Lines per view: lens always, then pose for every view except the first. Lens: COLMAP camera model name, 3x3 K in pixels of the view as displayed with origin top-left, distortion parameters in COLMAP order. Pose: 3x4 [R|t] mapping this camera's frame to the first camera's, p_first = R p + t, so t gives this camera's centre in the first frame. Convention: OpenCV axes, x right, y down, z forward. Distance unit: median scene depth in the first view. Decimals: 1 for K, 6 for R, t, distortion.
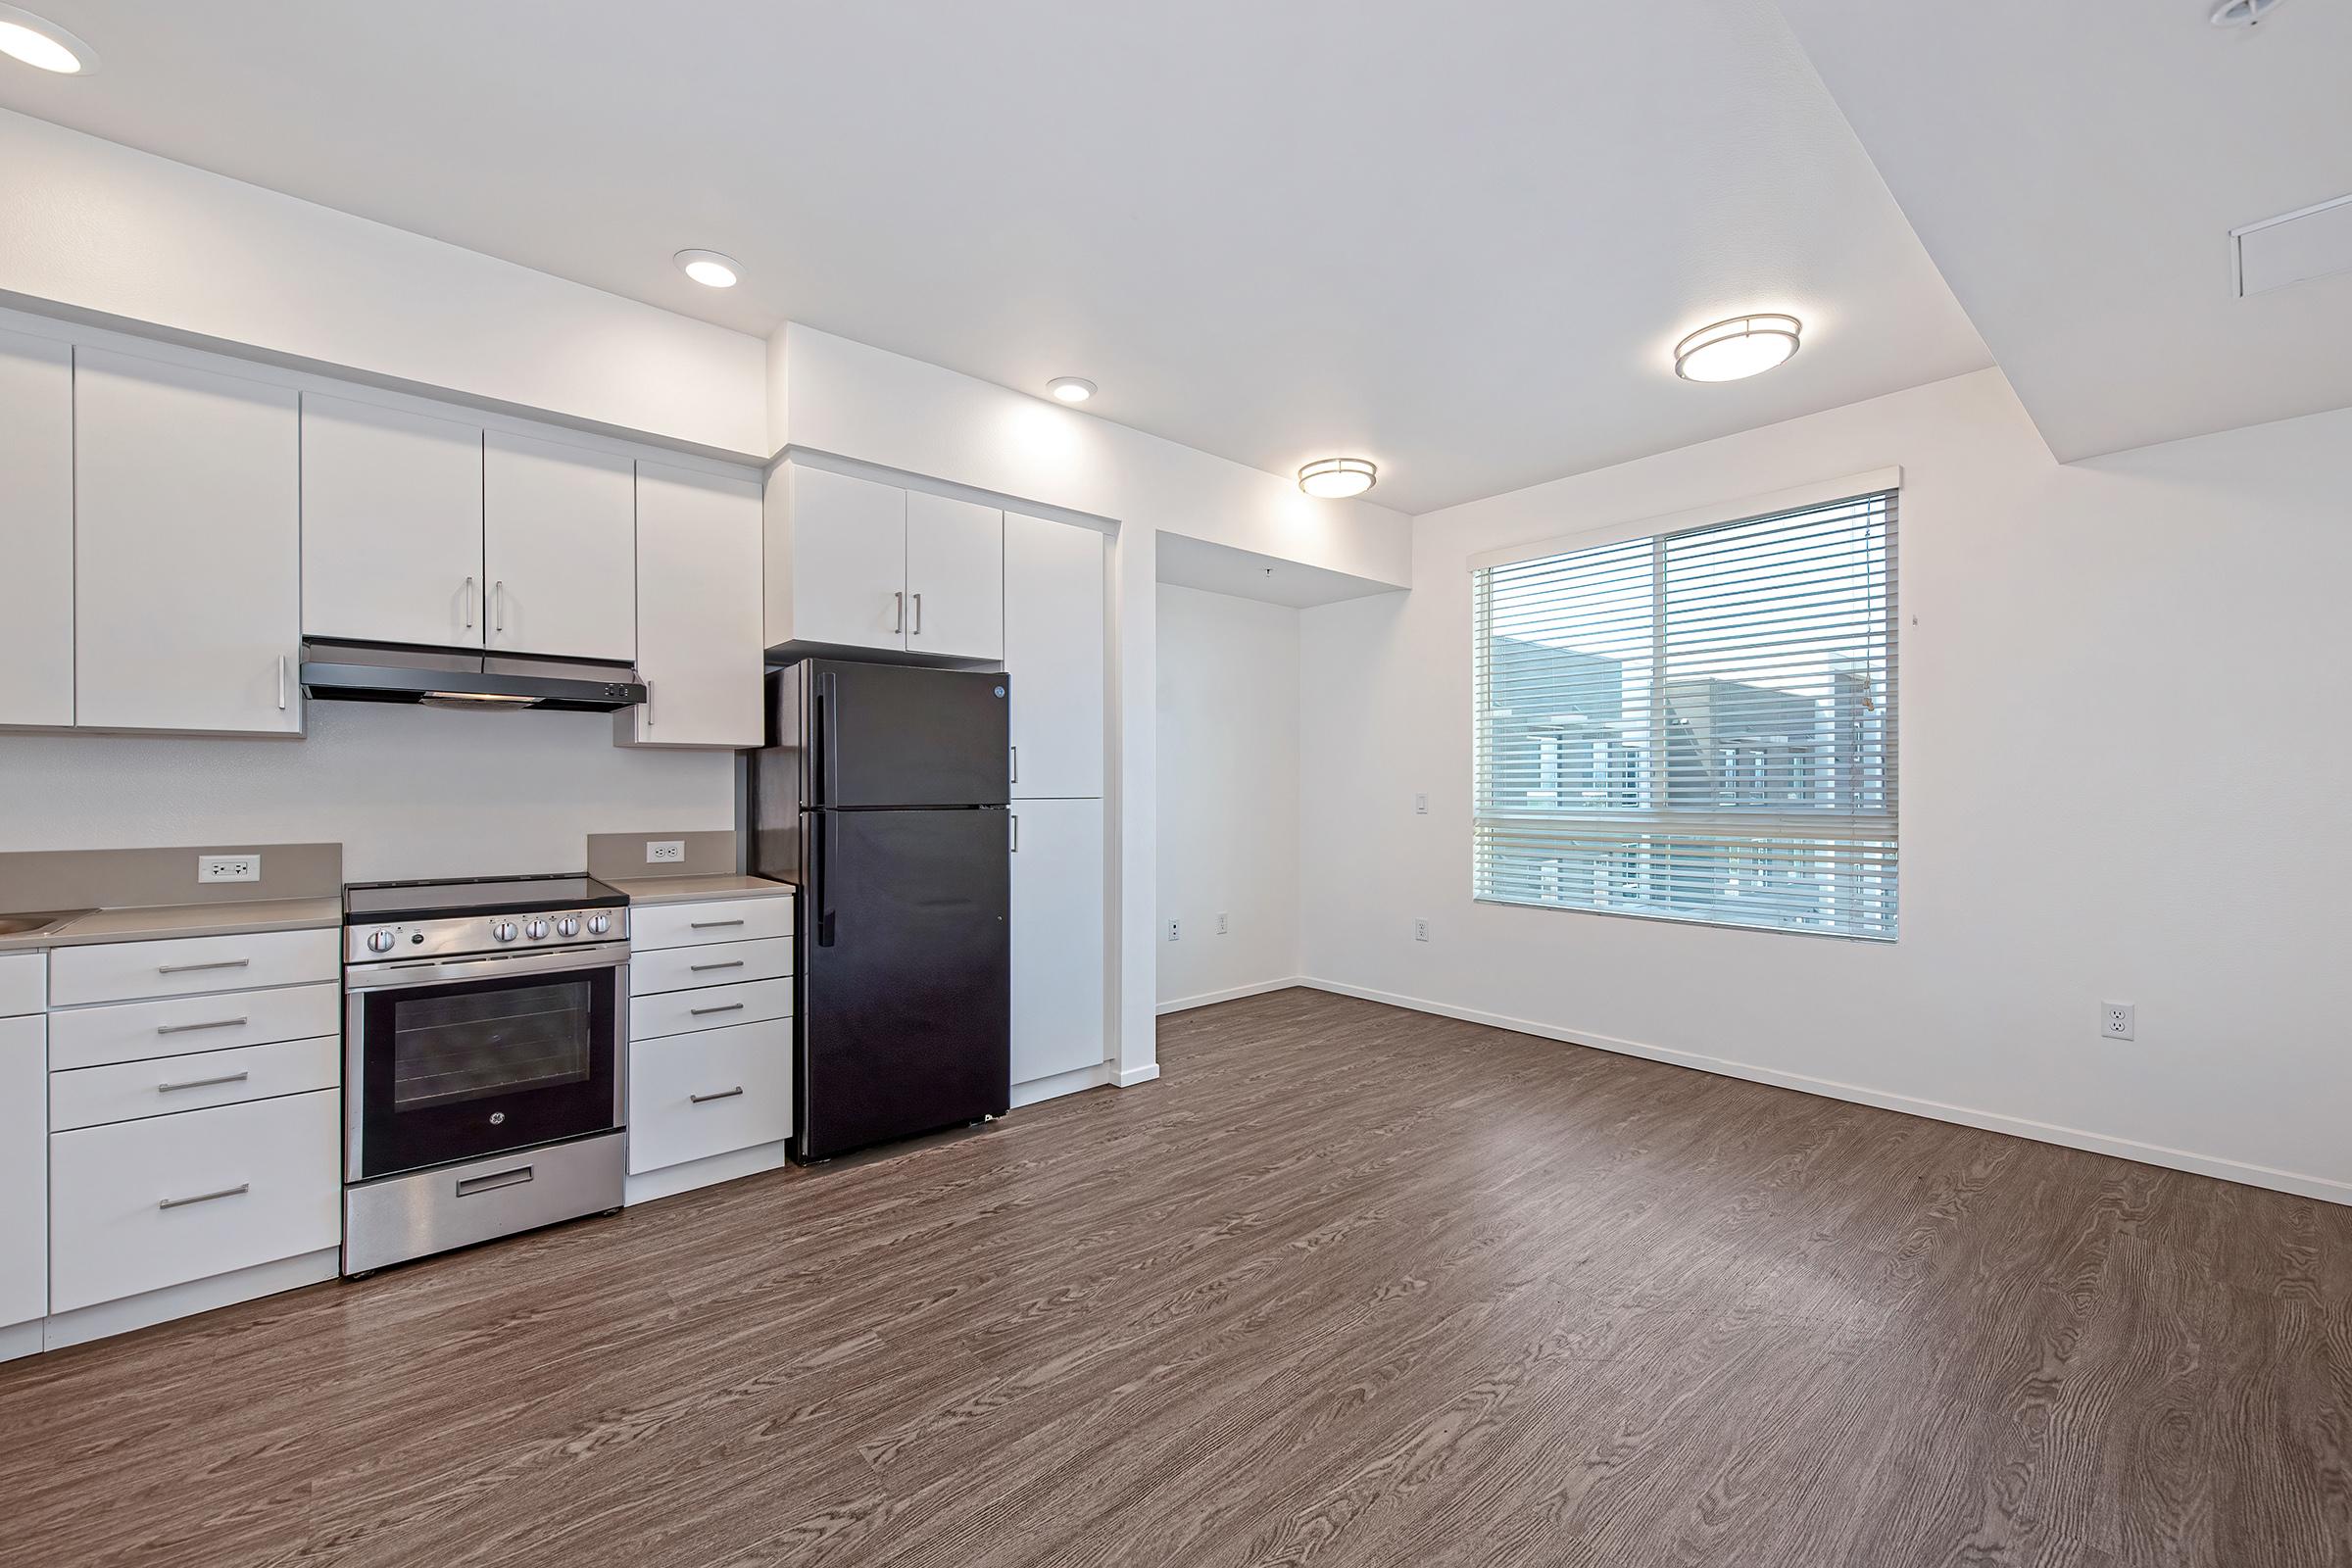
lens RADIAL K [[935.2, 0, 1181.1], [0, 935.2, 790.6], [0, 0, 1]] dist [0.002197, -0.000582]
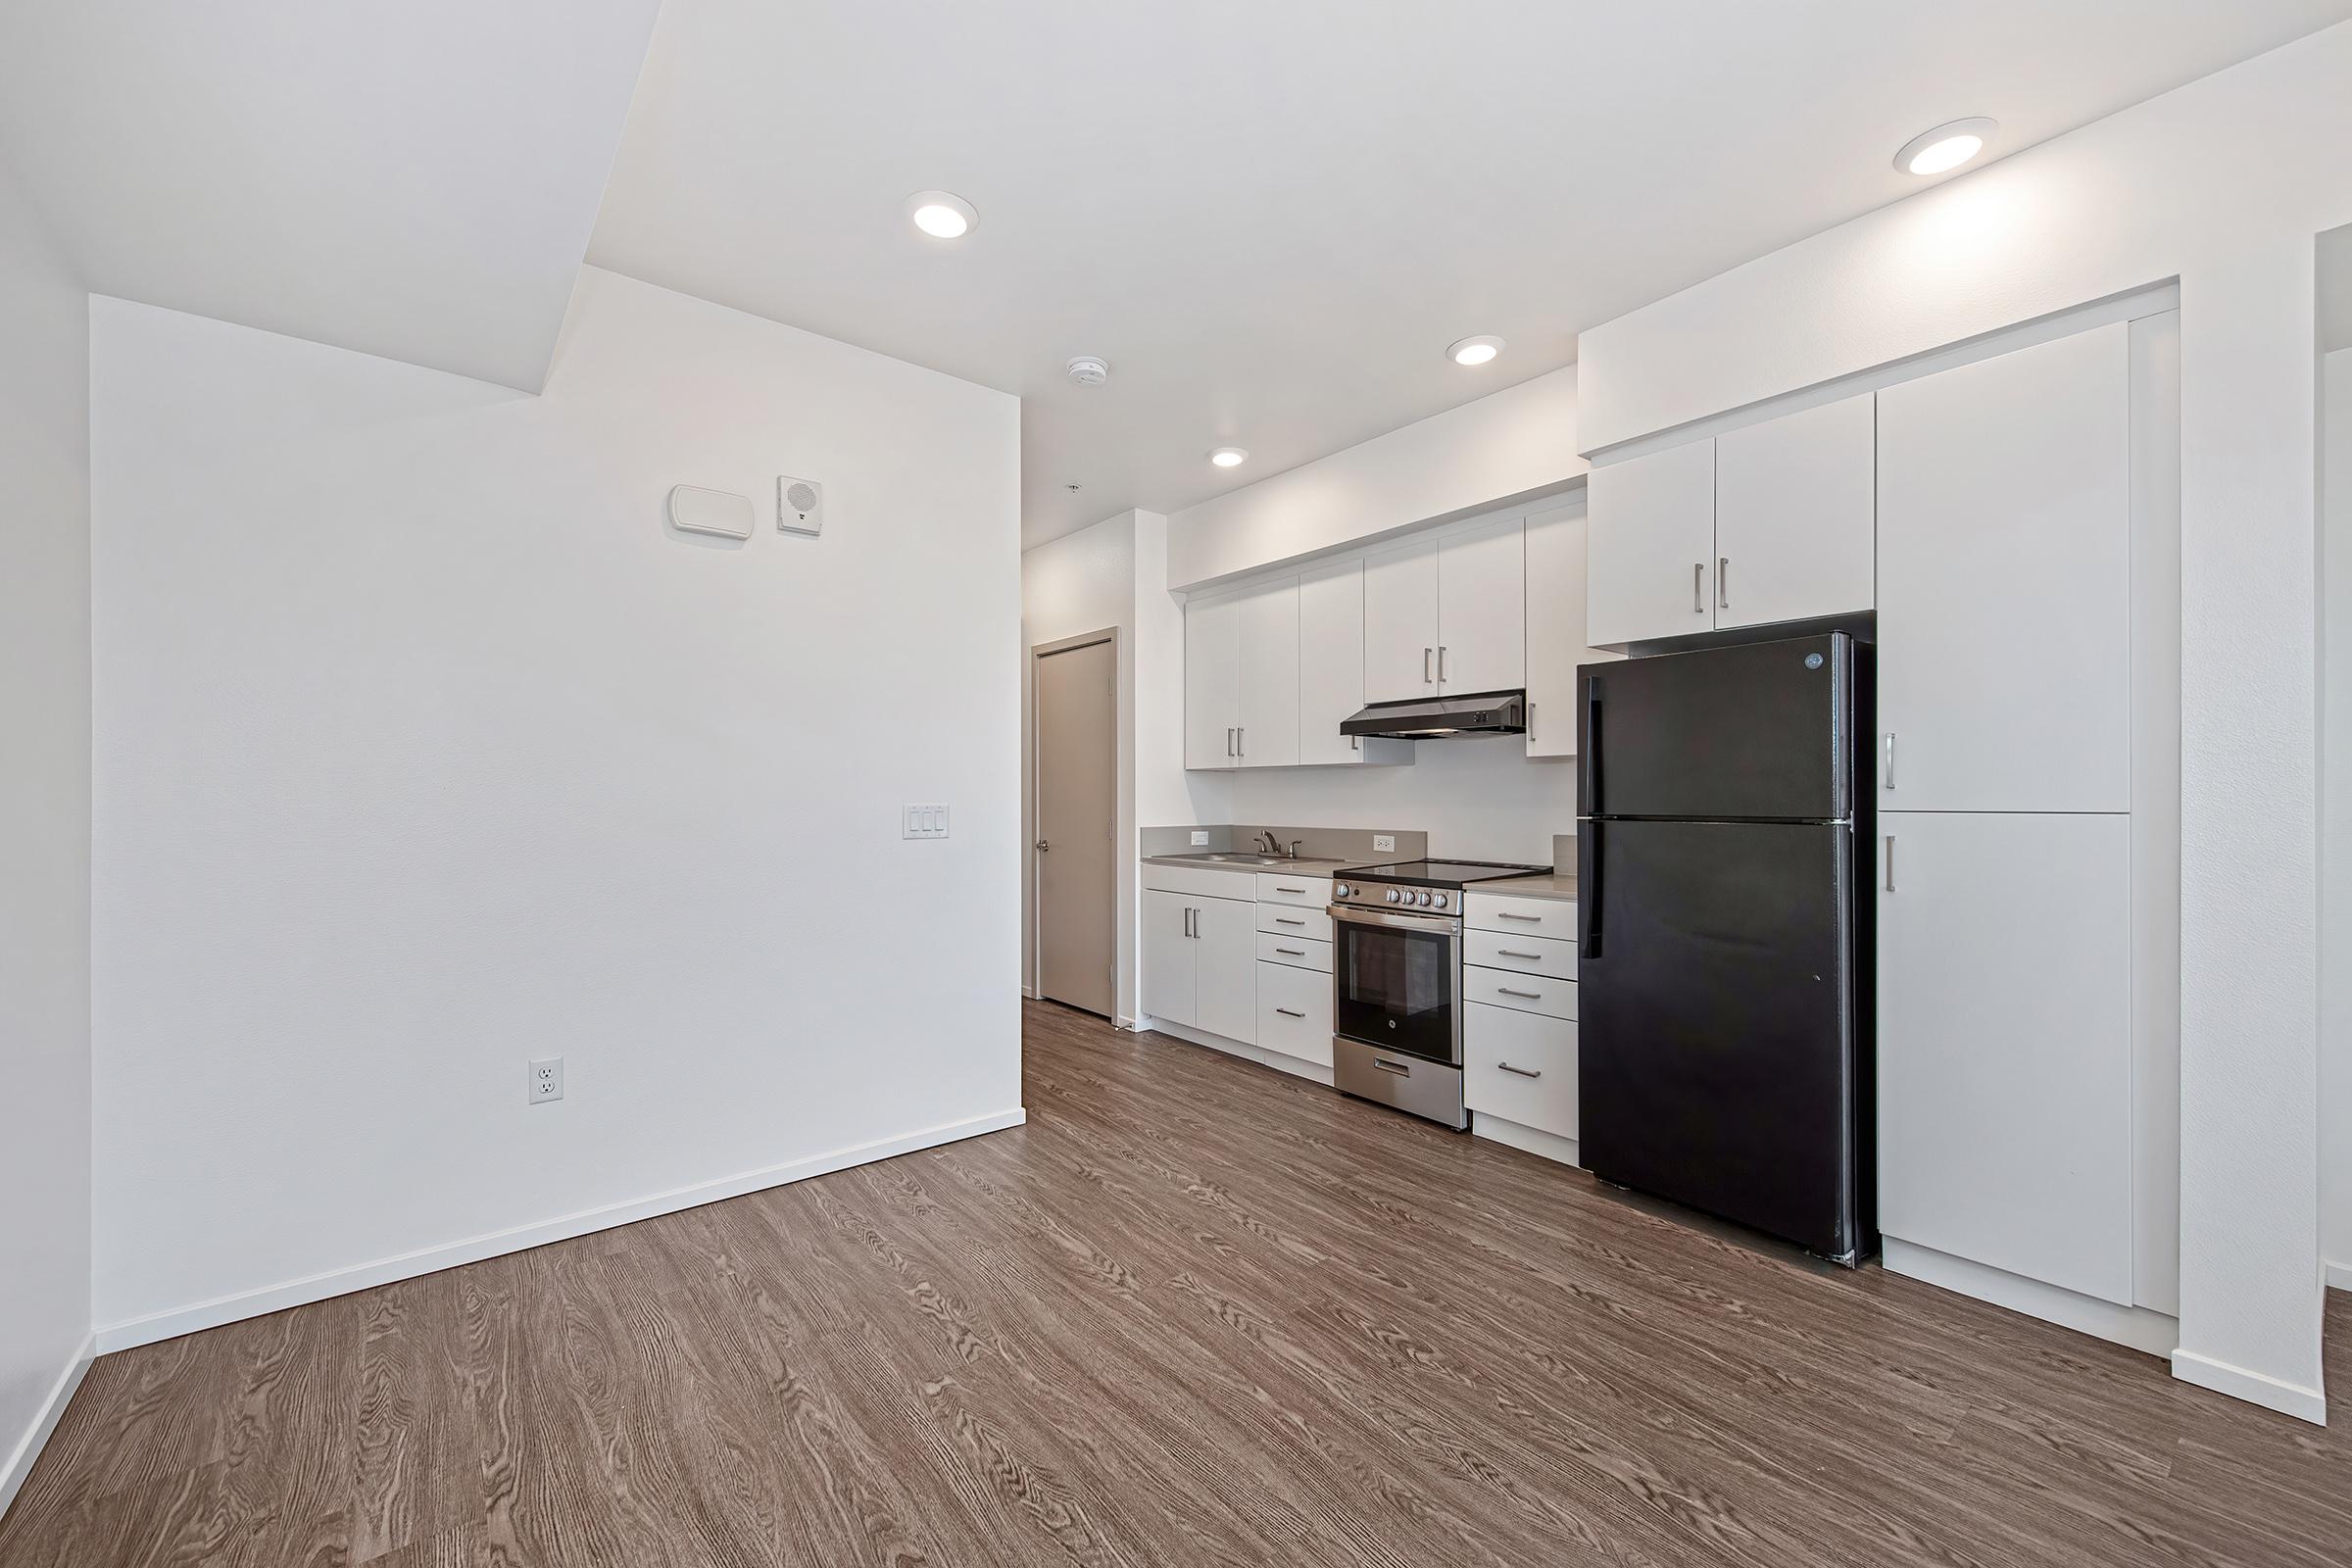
lens RADIAL K [[935.2, 0, 1181.1], [0, 935.2, 790.6], [0, 0, 1]] dist [0.002197, -0.000582]
pose [[-0.036803, -0.007402, -0.999295, 0.605192], [-0.001700, 0.999972, -0.007344, 0.000442], [0.999321, 0.001428, -0.036815, 0.605899]]
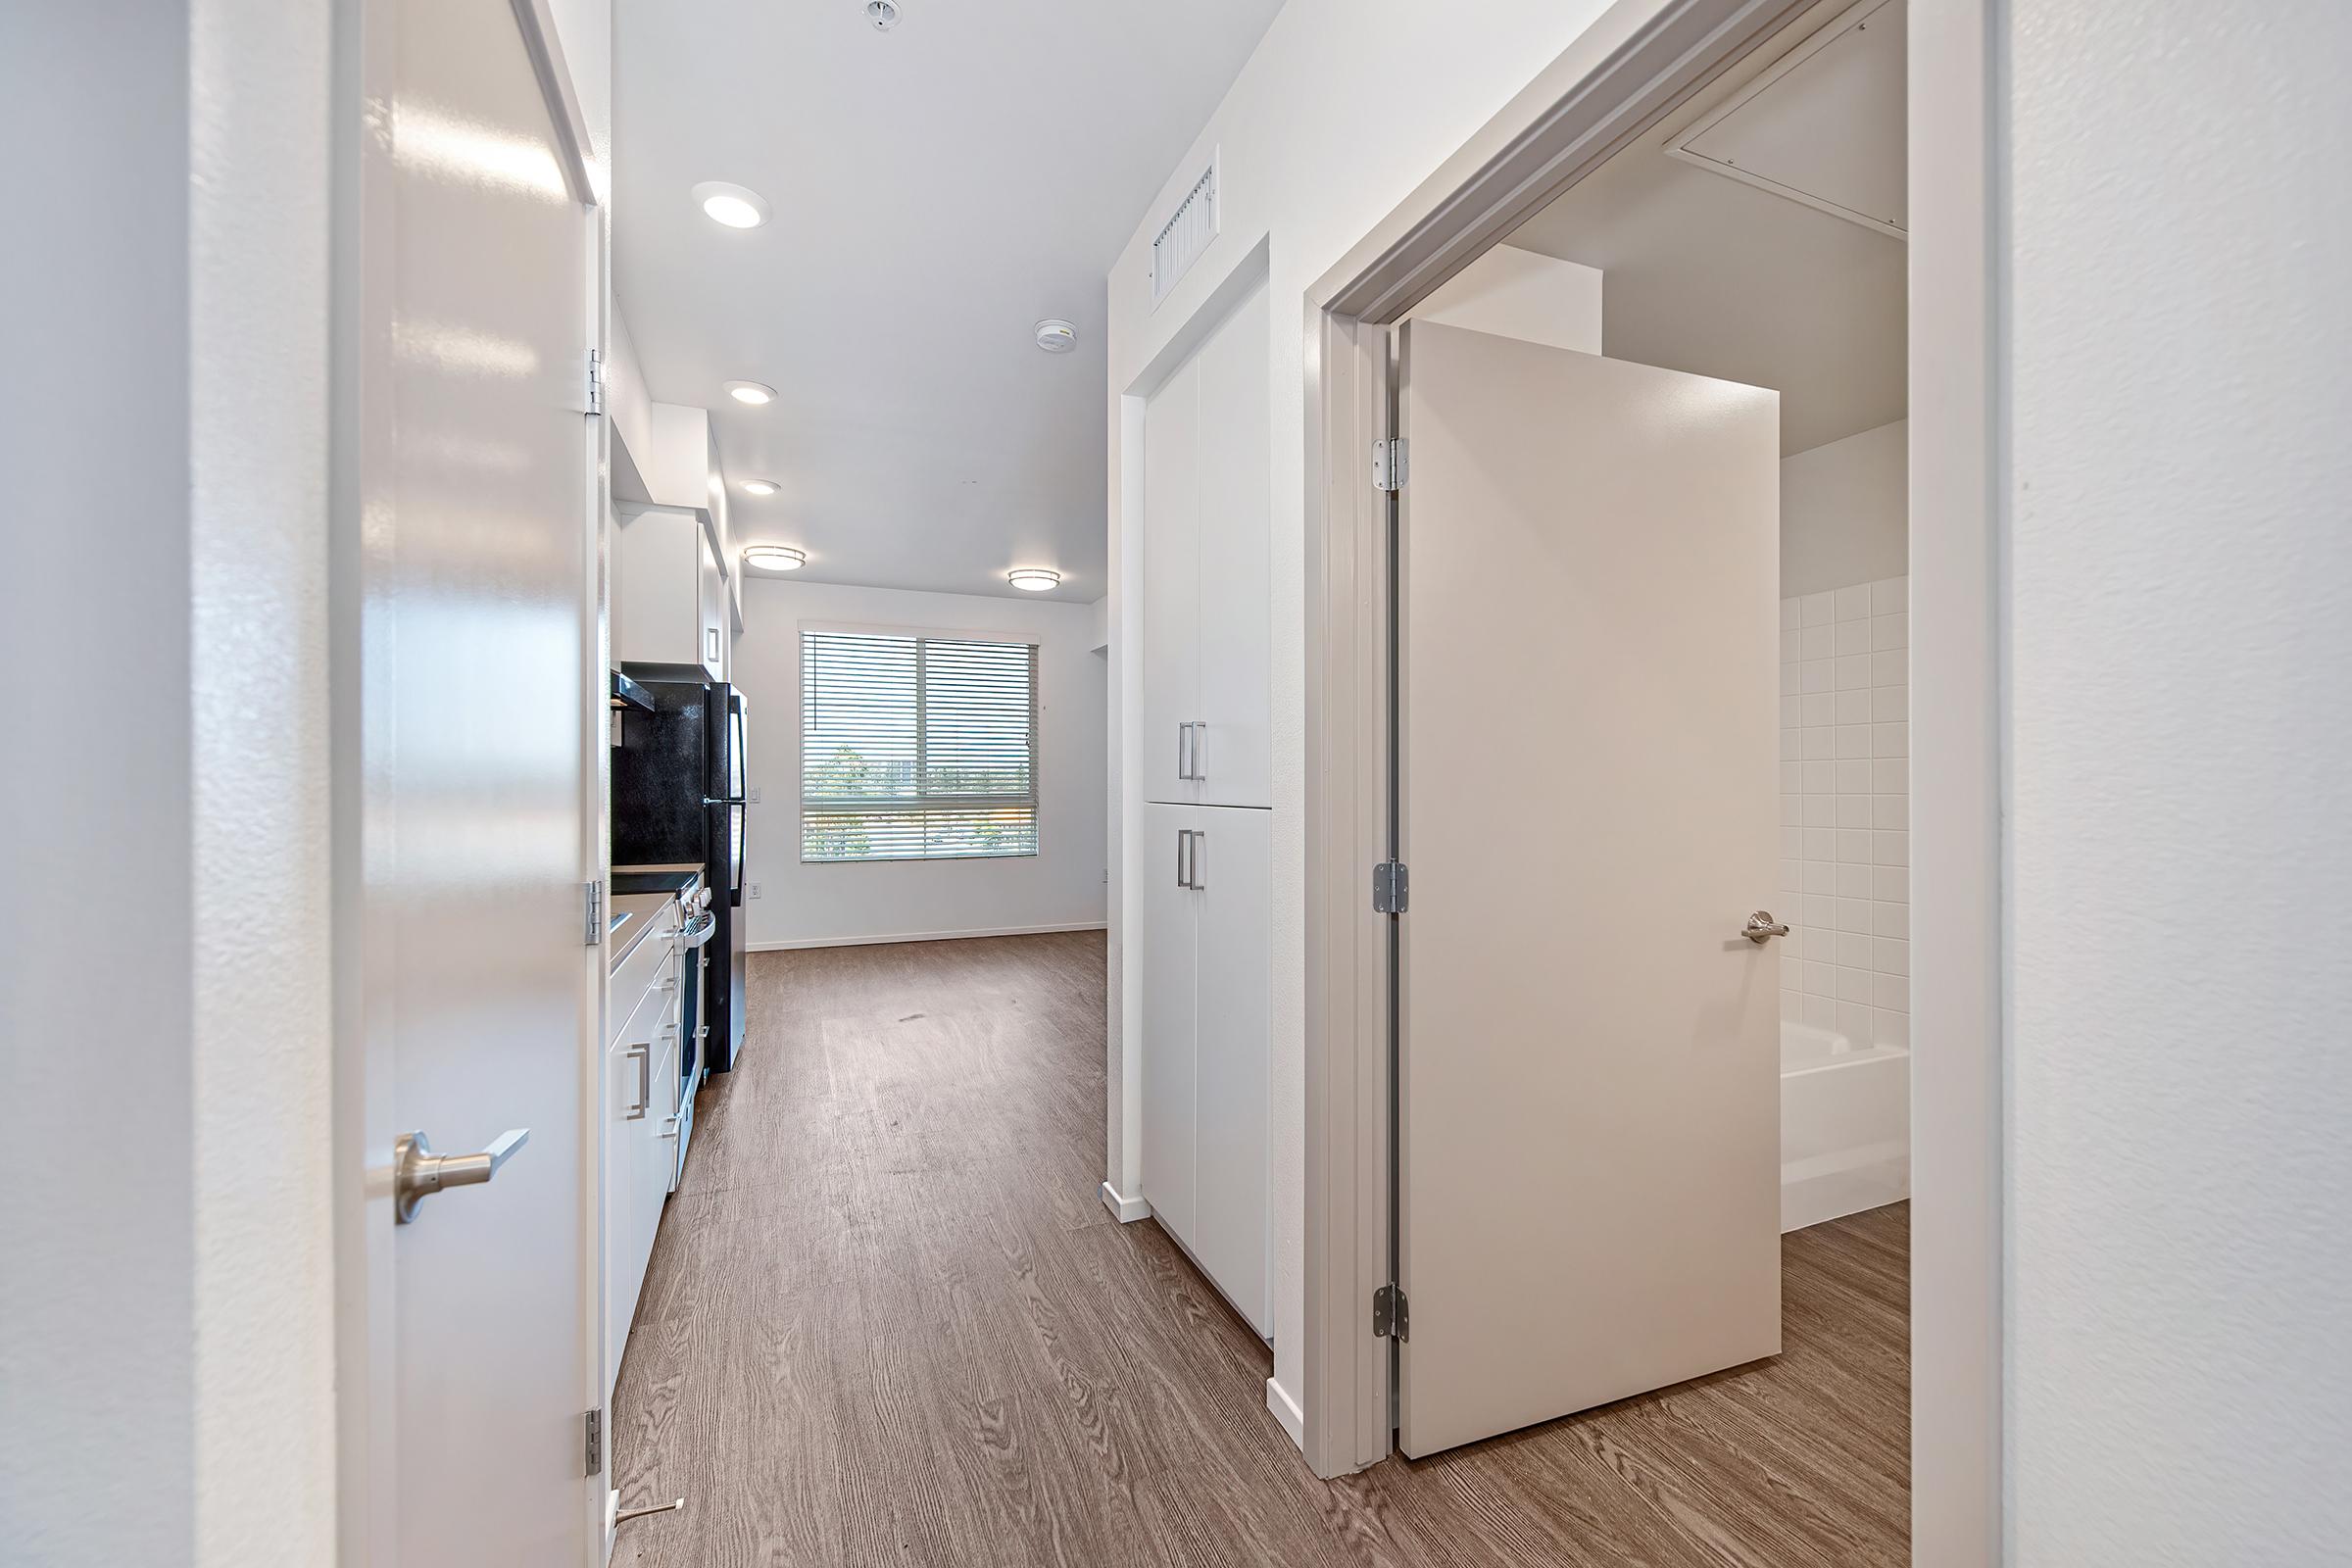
lens RADIAL K [[935.2, 0, 1181.1], [0, 935.2, 790.6], [0, 0, 1]] dist [0.002197, -0.000582]
pose [[0.314470, -0.008347, 0.949231, -1.405790], [0.005269, 0.999961, 0.007048, -0.000859], [-0.949253, 0.002785, 0.314502, 0.005042]]
